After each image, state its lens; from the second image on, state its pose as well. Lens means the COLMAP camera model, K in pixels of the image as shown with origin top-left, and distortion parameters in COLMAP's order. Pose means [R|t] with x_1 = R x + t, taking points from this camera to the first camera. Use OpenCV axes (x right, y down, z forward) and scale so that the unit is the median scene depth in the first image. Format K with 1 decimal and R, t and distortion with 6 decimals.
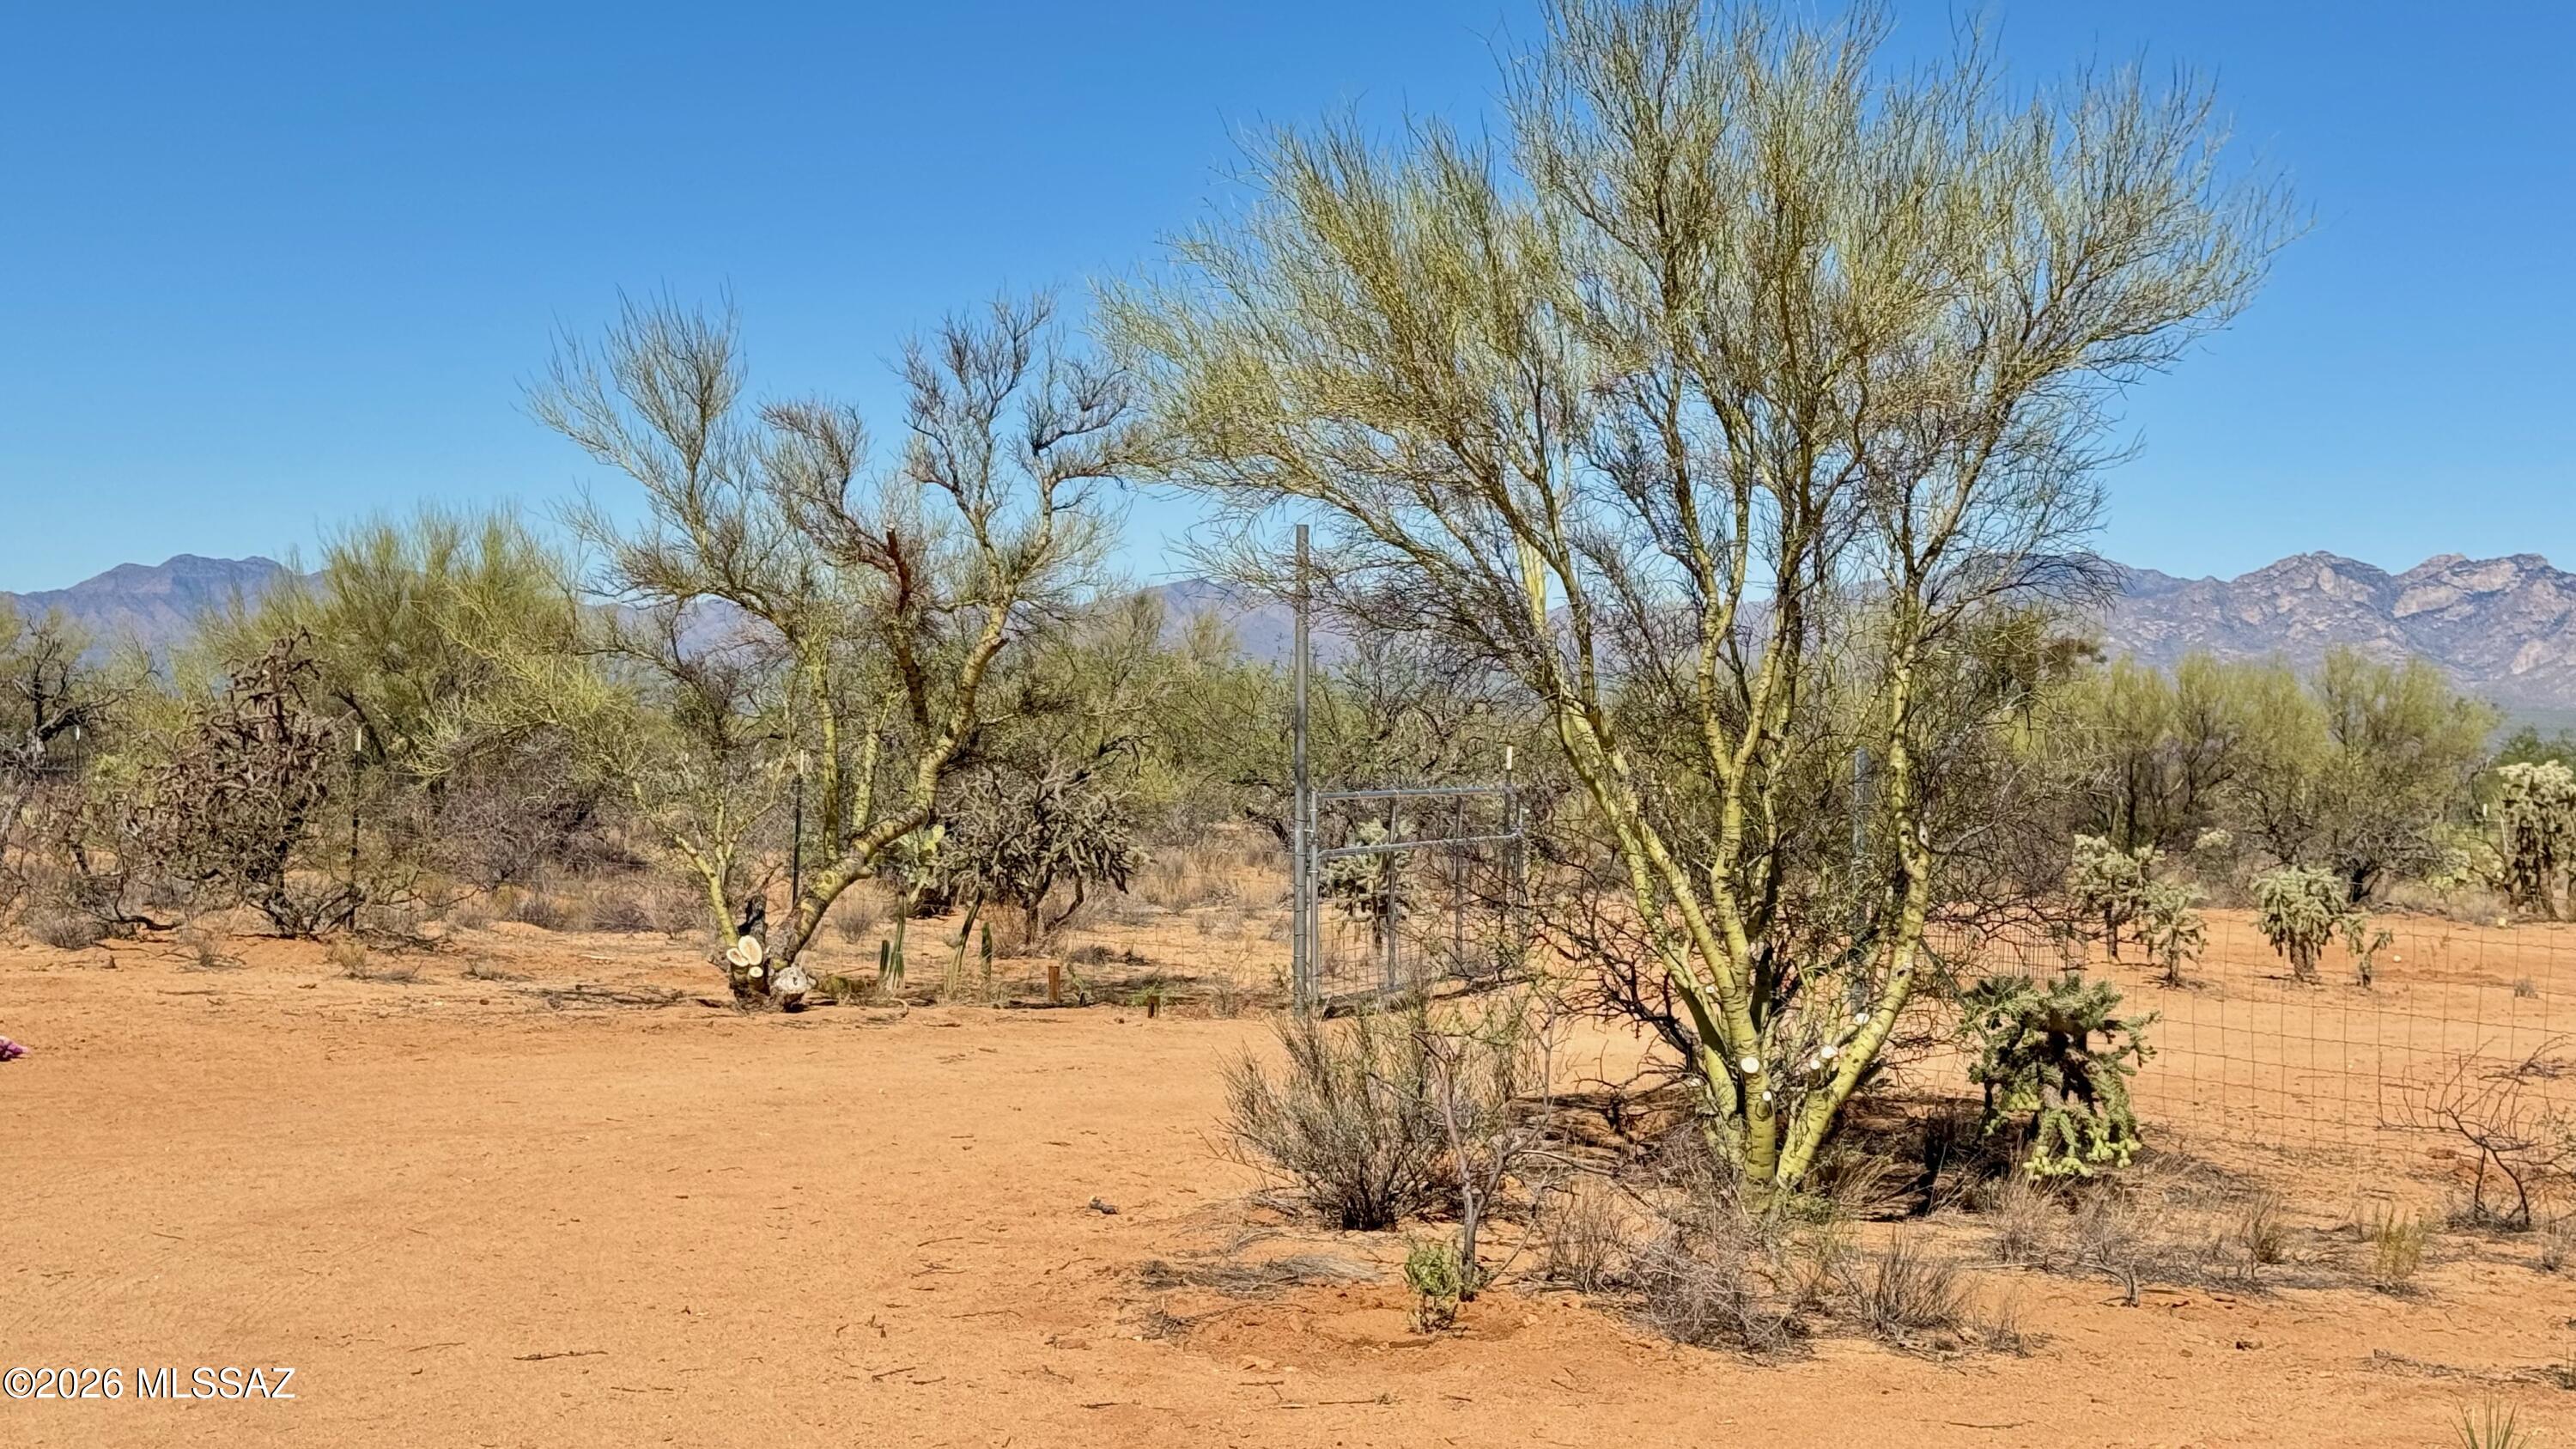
lens RADIAL K [[3535.5, 0, 1255.4], [0, 3535.5, 755.3], [0, 0, 1]] dist [0.120738, 0.000000]
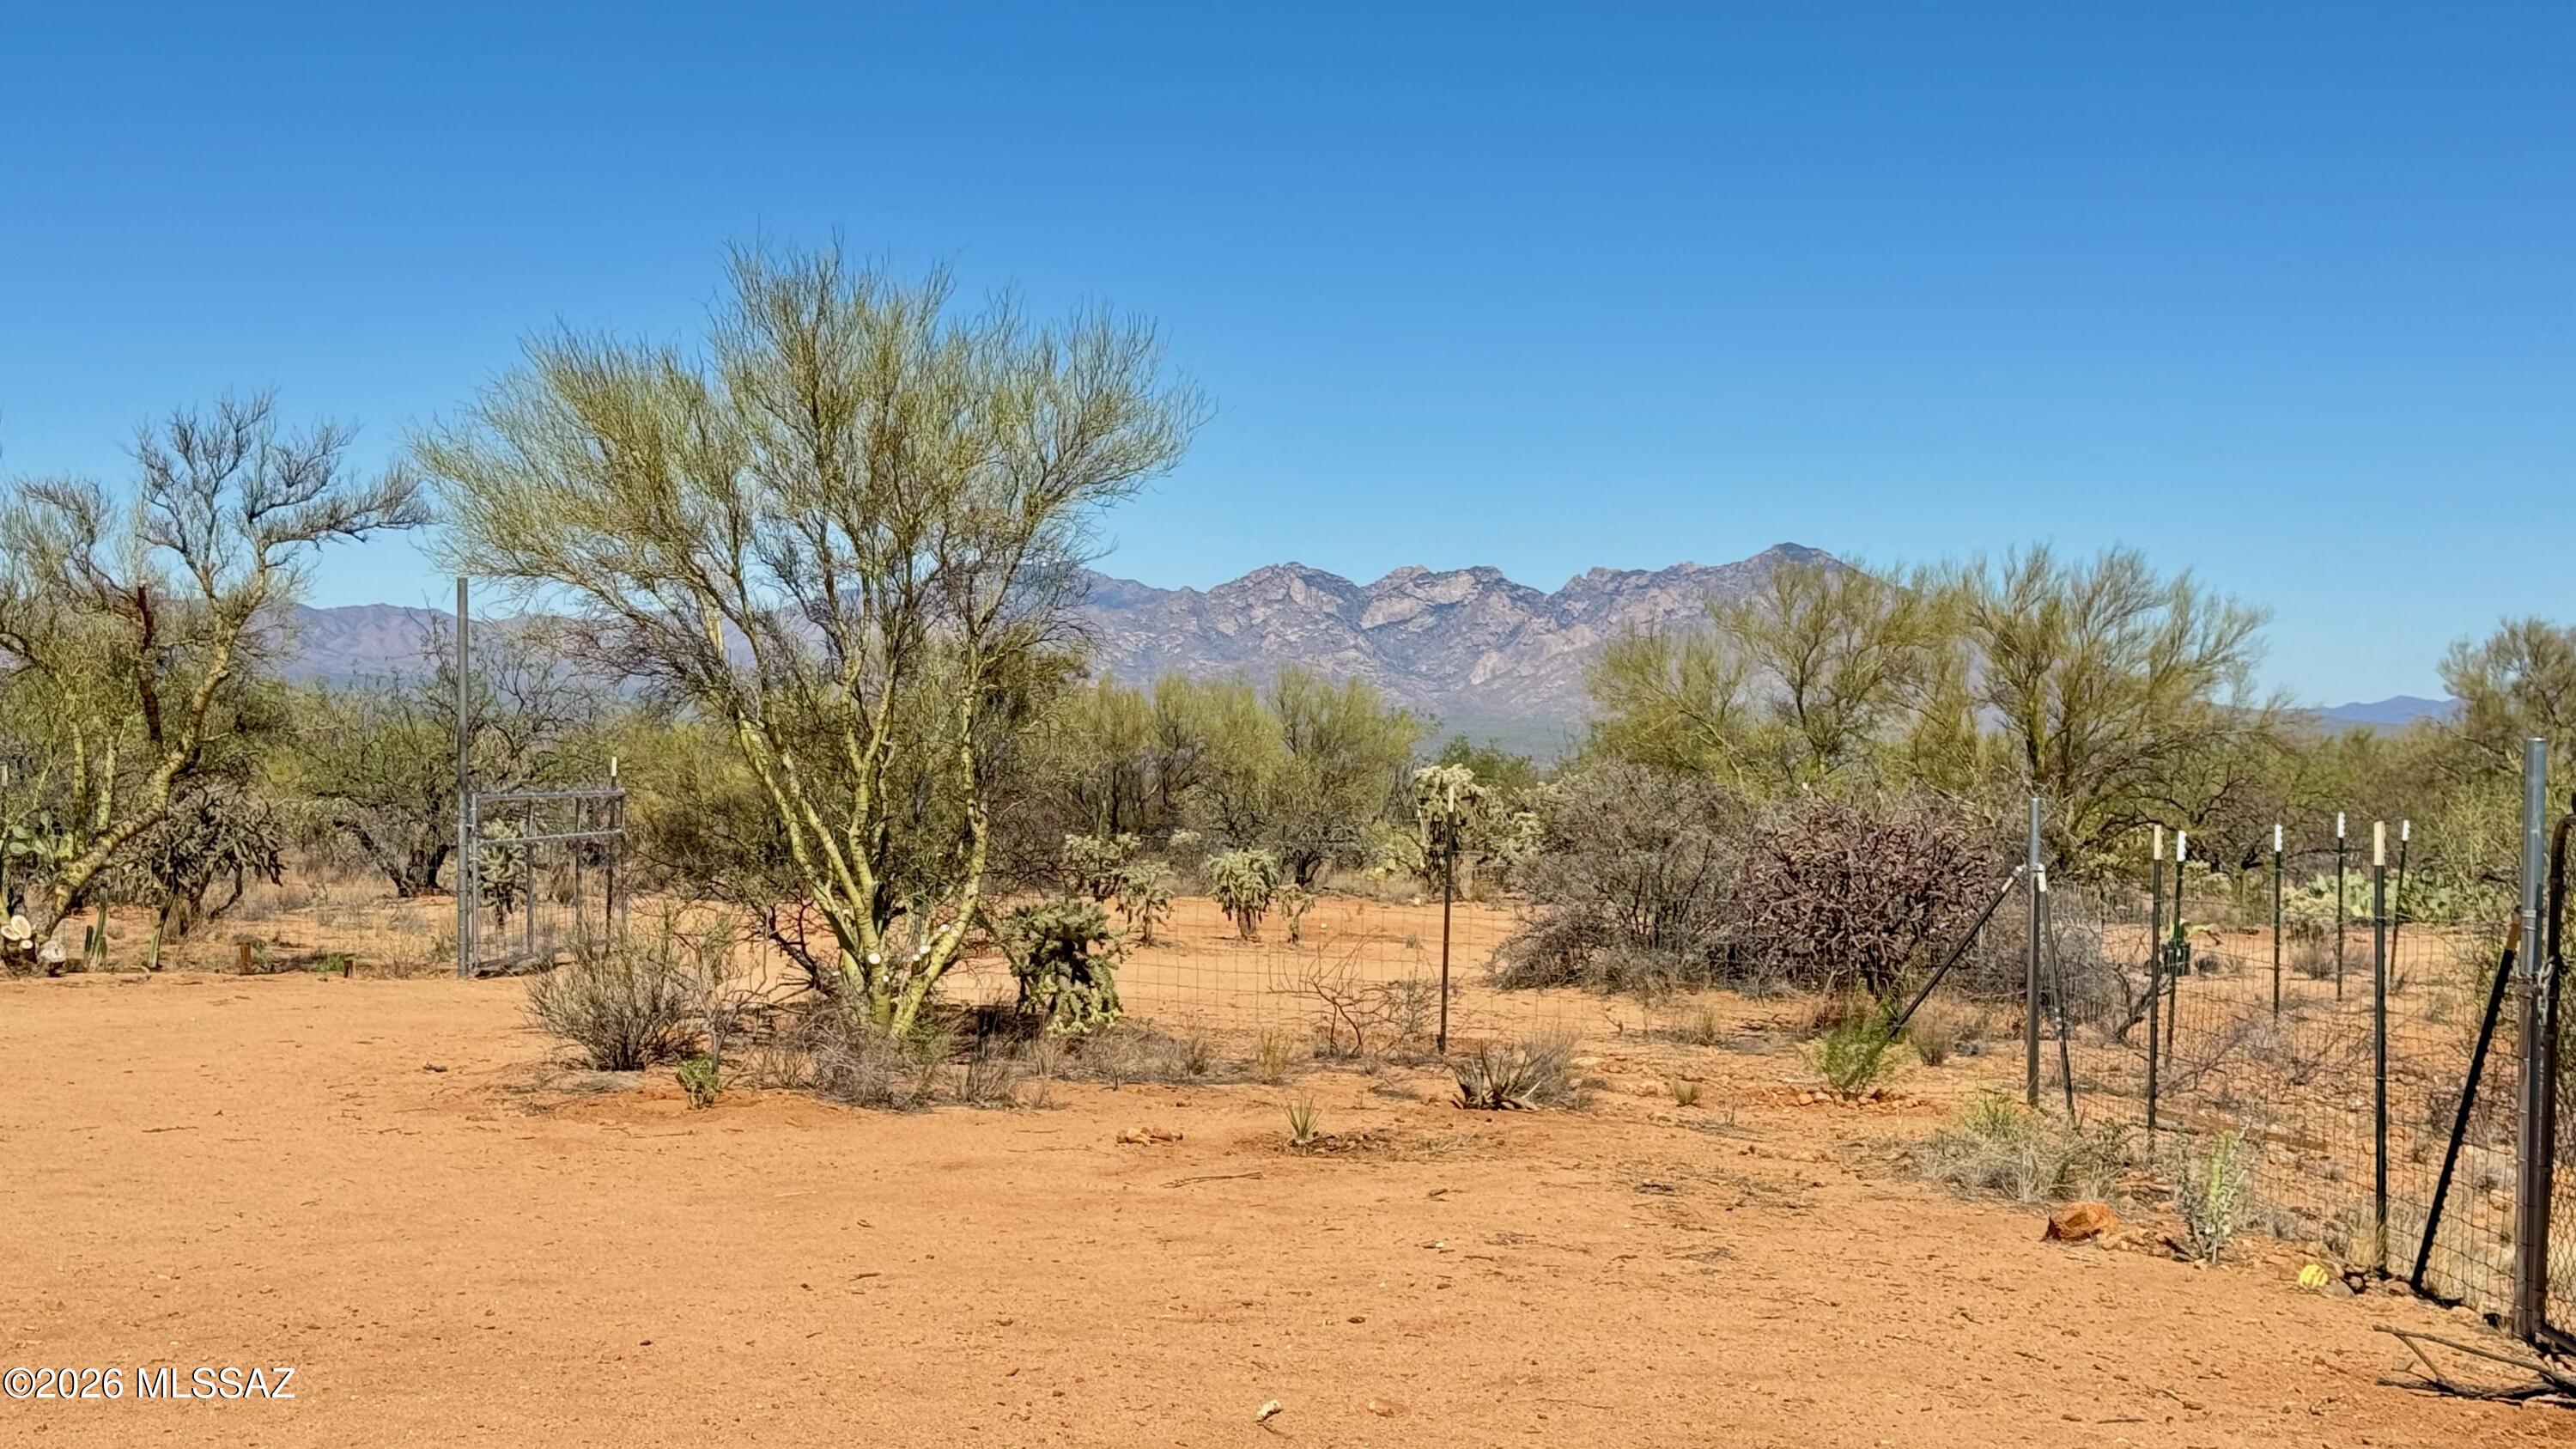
lens RADIAL K [[3795.6, 0, 1282.2], [0, 3795.6, 819.2], [0, 0, 1]] dist [0.228279, 0.000000]
pose [[0.959476, -0.015328, 0.281373, -0.134841], [0.011982, 0.999836, 0.013610, 0.006312], [-0.281535, -0.009687, 0.959502, -0.549403]]
